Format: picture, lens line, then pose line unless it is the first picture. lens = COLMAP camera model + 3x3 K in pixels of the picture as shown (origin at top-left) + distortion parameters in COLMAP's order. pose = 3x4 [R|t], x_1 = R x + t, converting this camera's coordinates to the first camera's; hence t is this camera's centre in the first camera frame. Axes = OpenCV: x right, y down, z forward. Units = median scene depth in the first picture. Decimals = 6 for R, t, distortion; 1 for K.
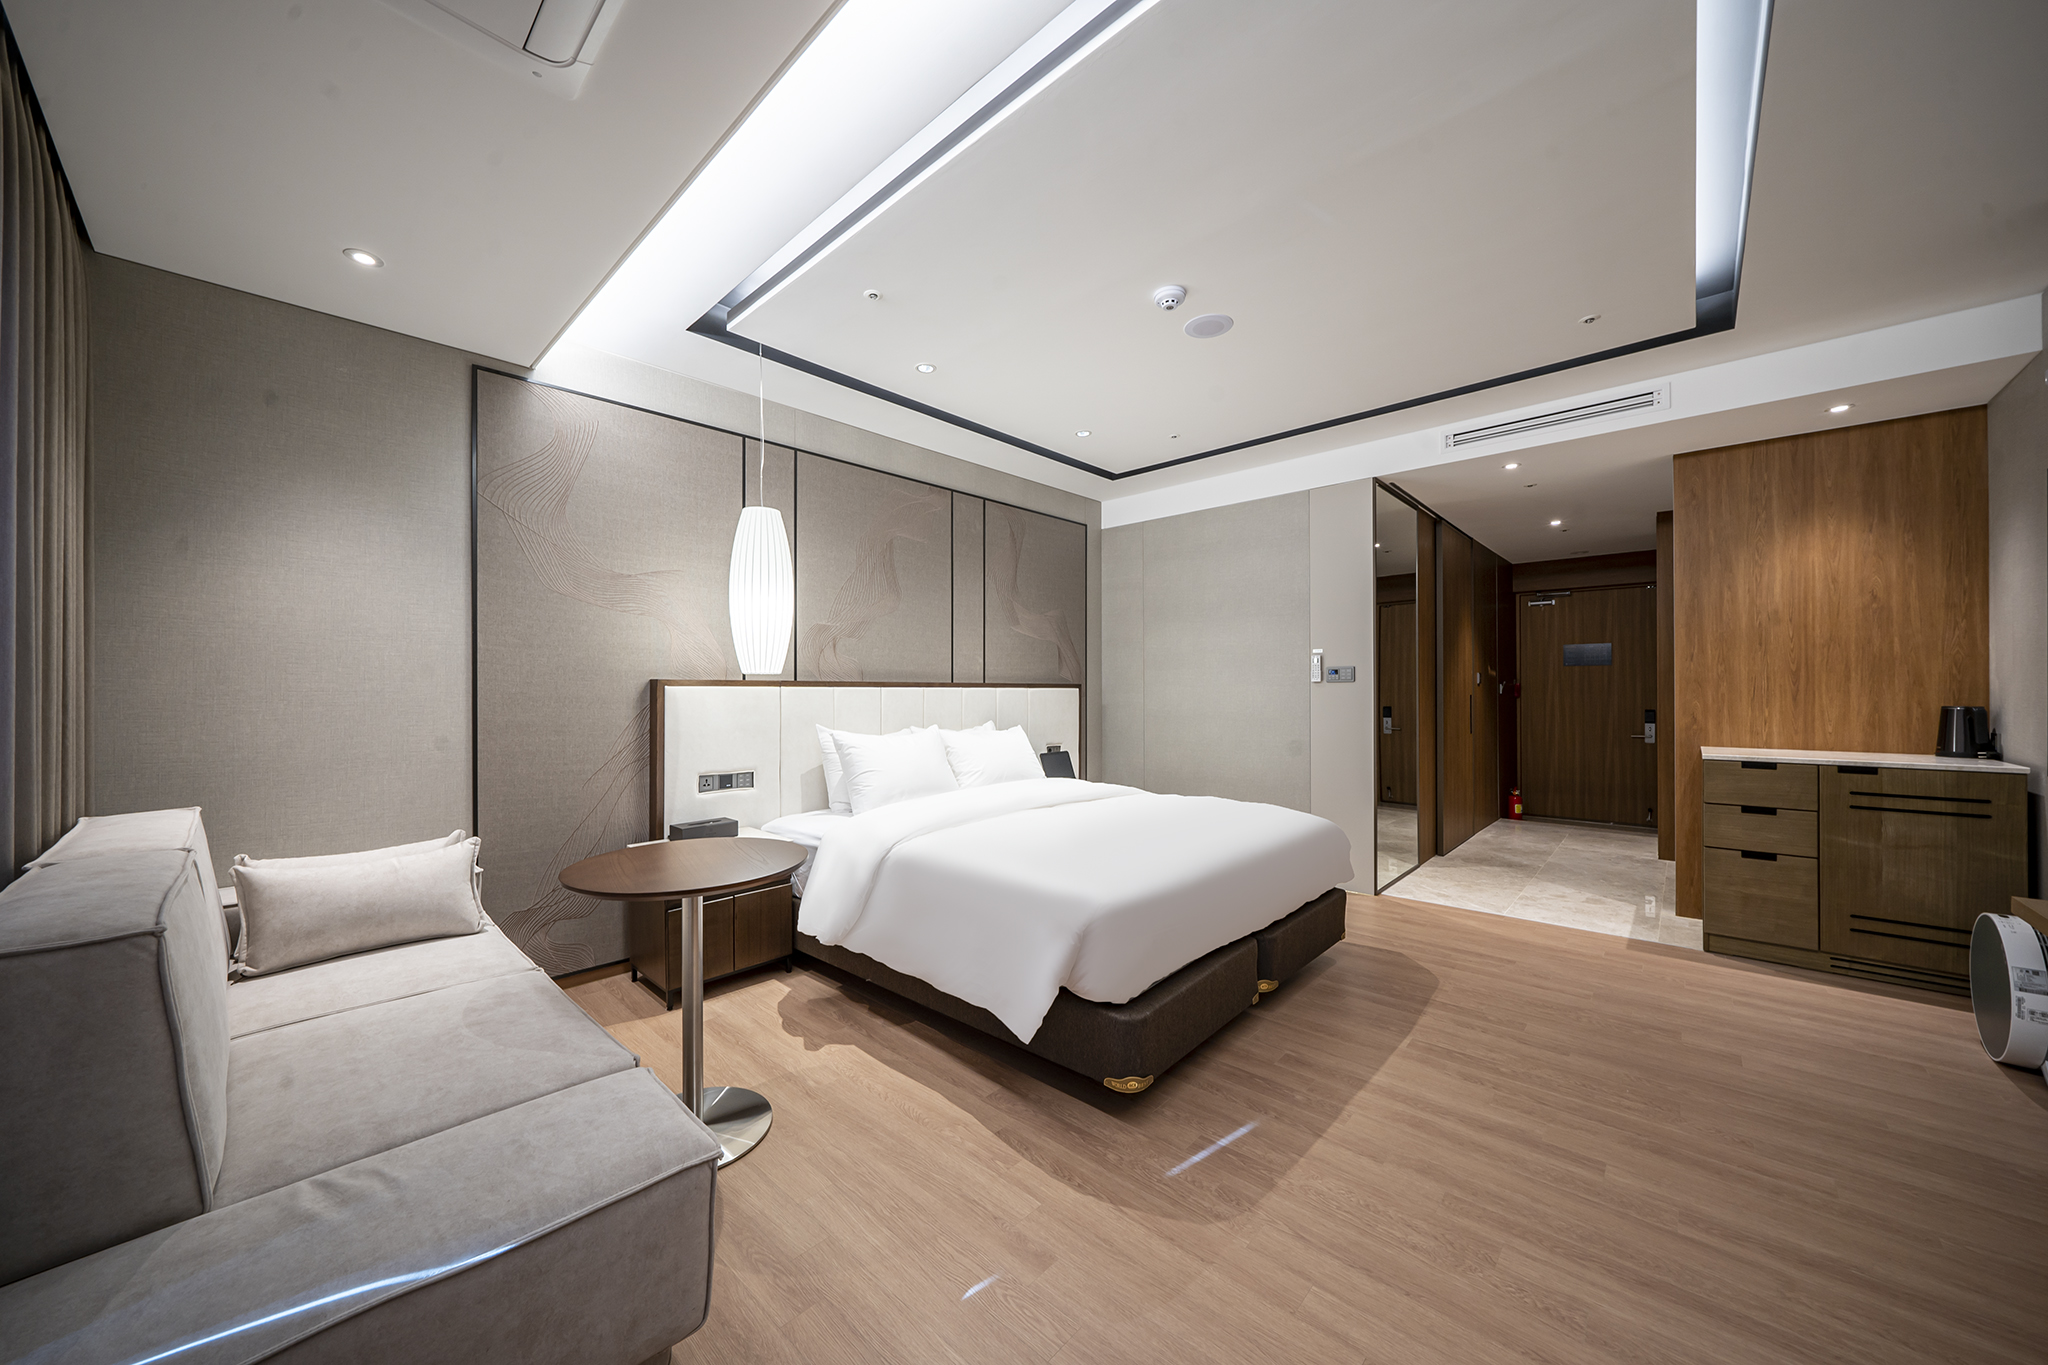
lens RADIAL K [[708.7, 0, 1024.0], [0, 708.7, 682.5], [0, 0, 1]] dist [-0.001531, 0.000007]
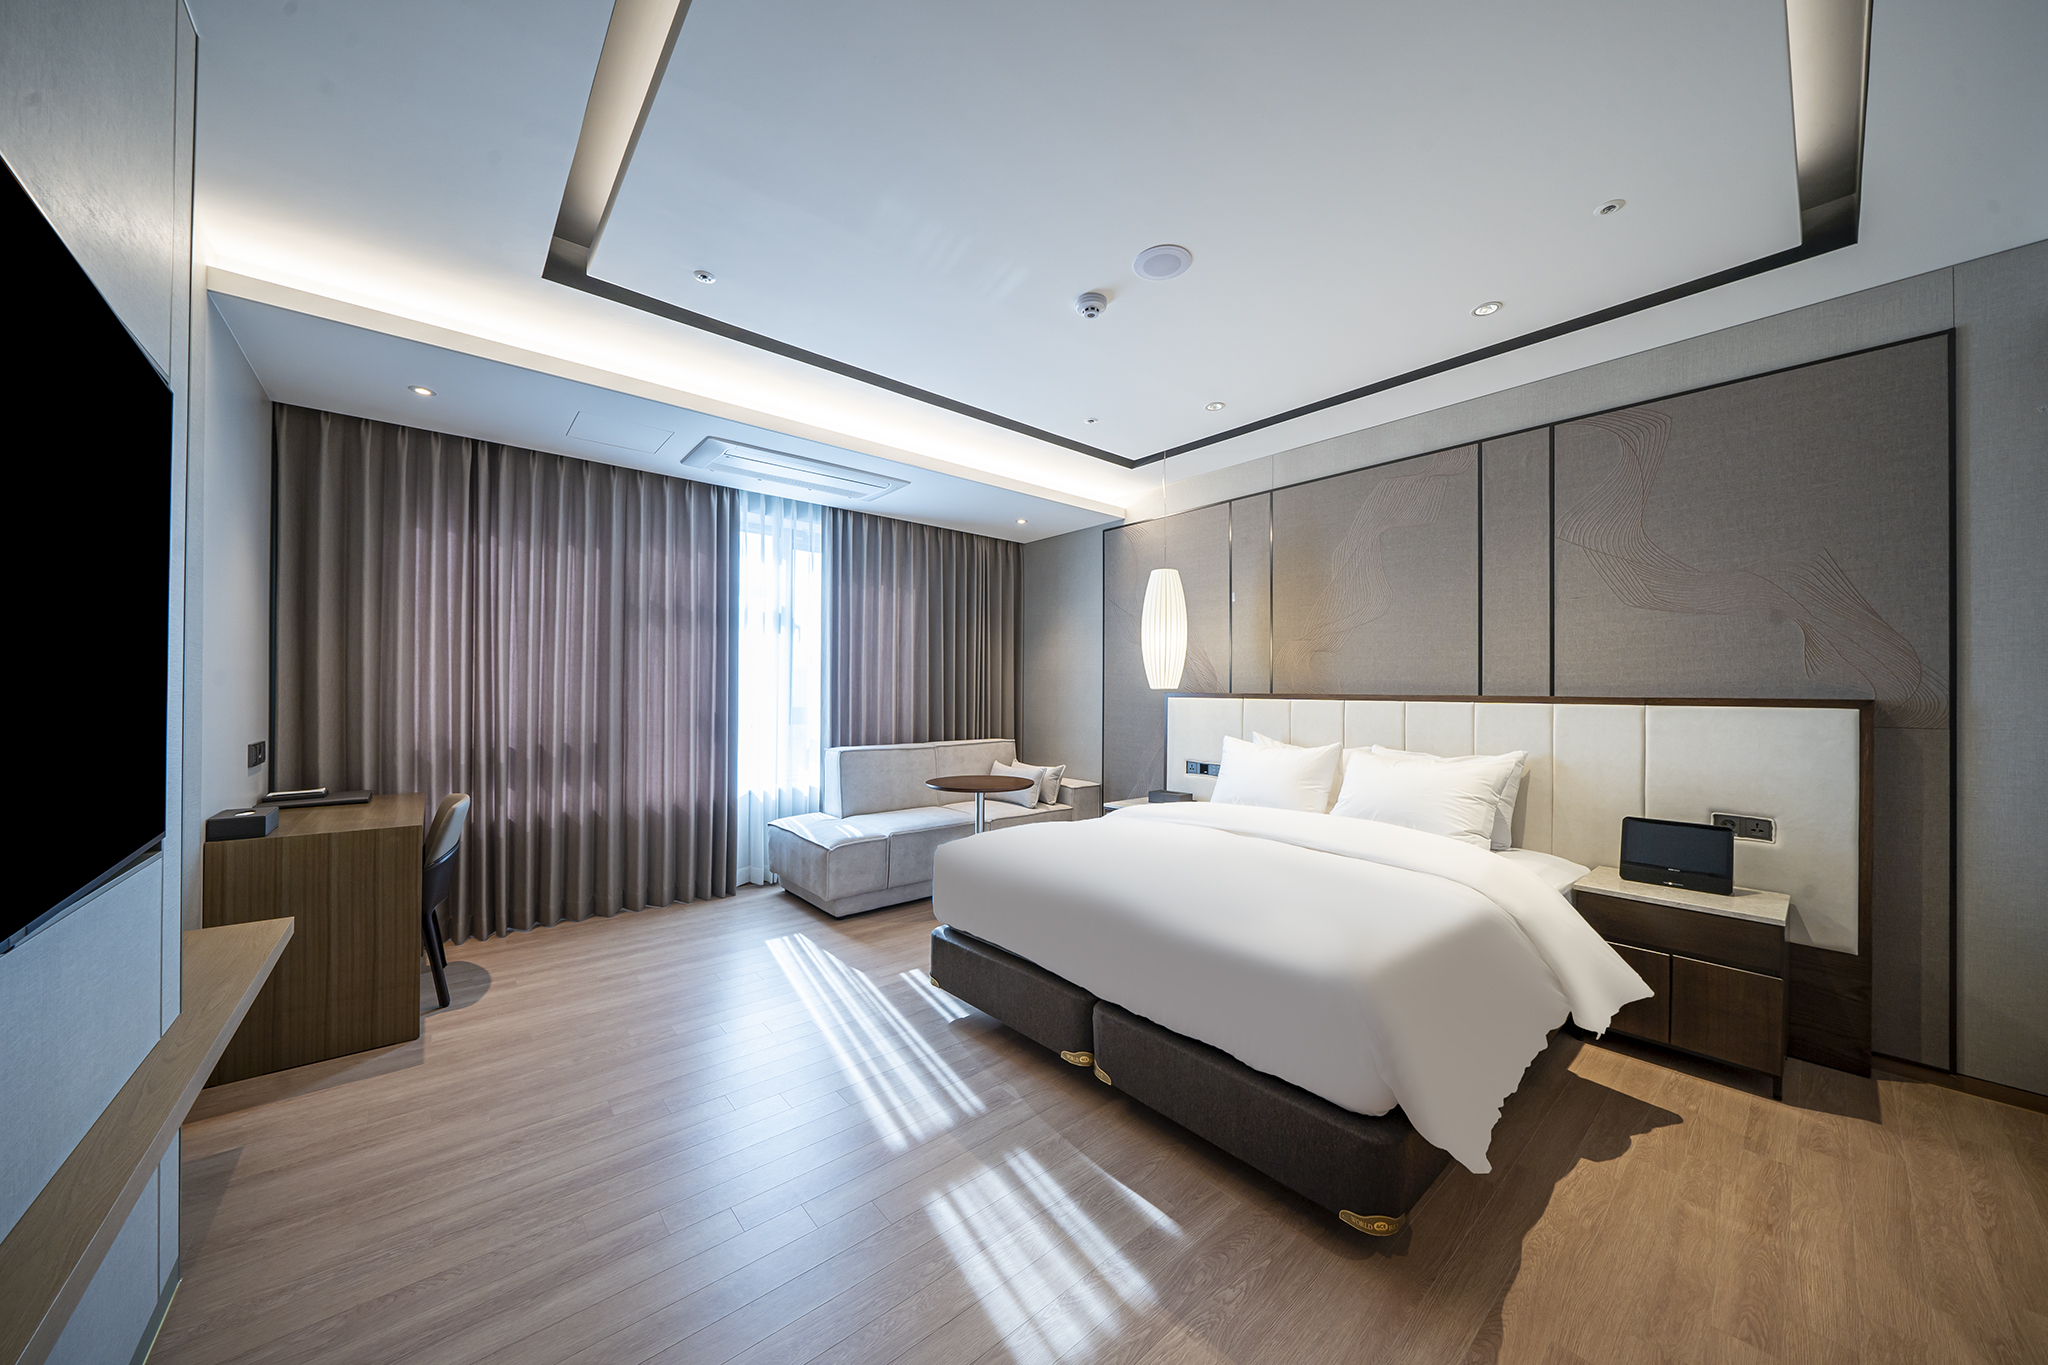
lens RADIAL K [[698.3, 0, 1024.3], [0, 698.3, 694.9], [0, 0, 1]] dist [-0.005074, 0.000165]
pose [[-0.108161, -0.007587, -0.994104, 0.709082], [-0.010287, 0.999926, -0.006512, 0.008980], [0.994080, 0.009522, -0.108231, 0.614204]]
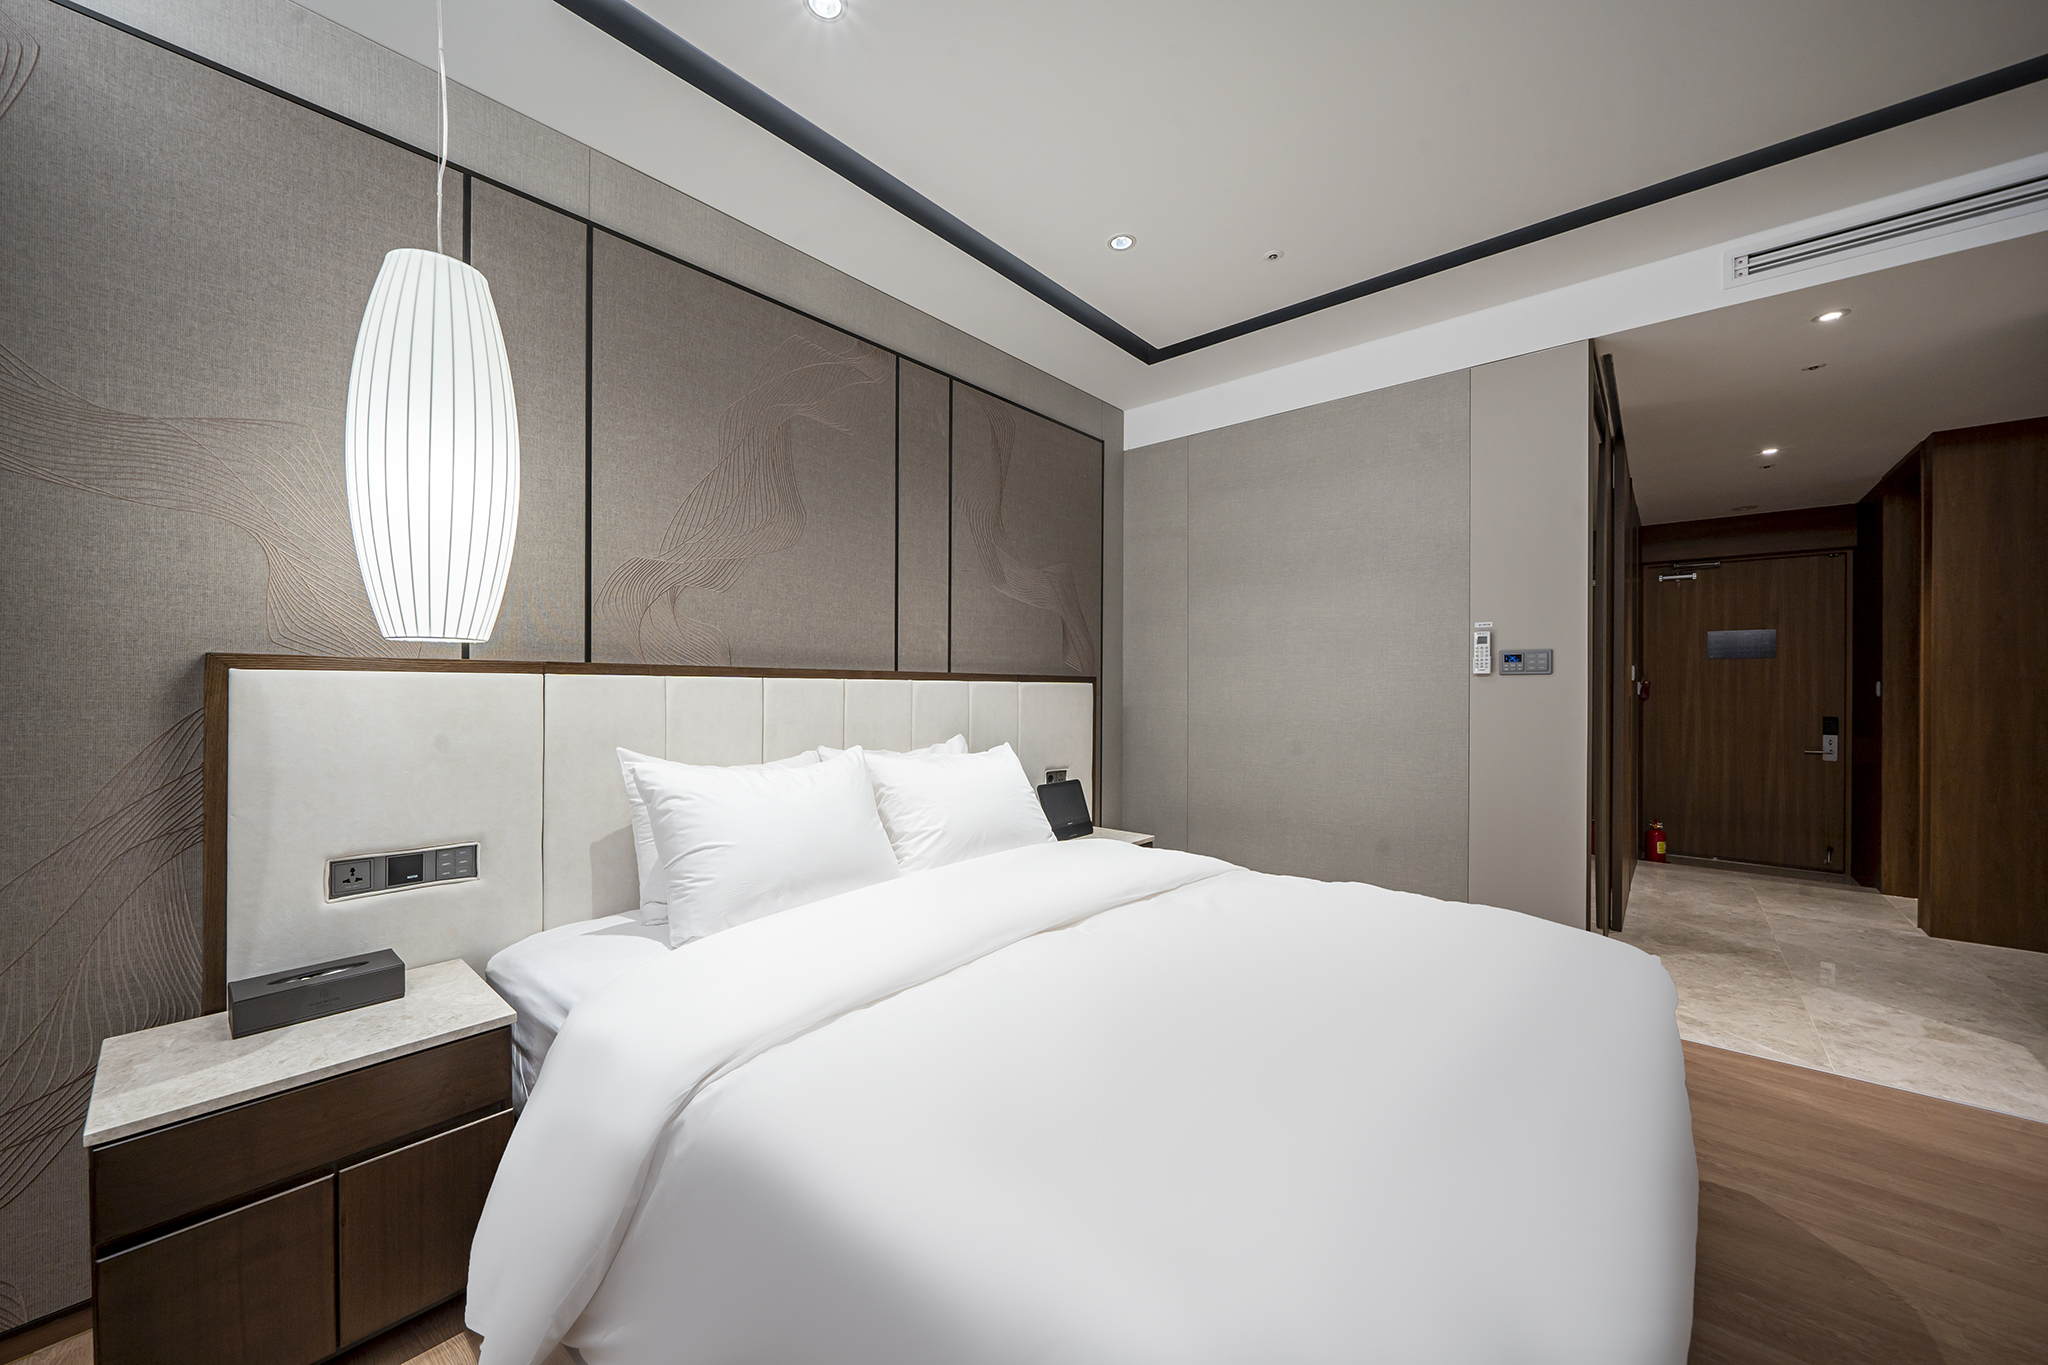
lens RADIAL K [[748.7, 0, 1024.0], [0, 748.7, 682.5], [0, 0, 1]] dist [0.001782, 0.000084]
pose [[0.999294, 0.006252, 0.037055, -0.015837], [-0.006402, 0.999972, 0.003938, 0.006506], [-0.037029, -0.004173, 0.999305, 0.363466]]
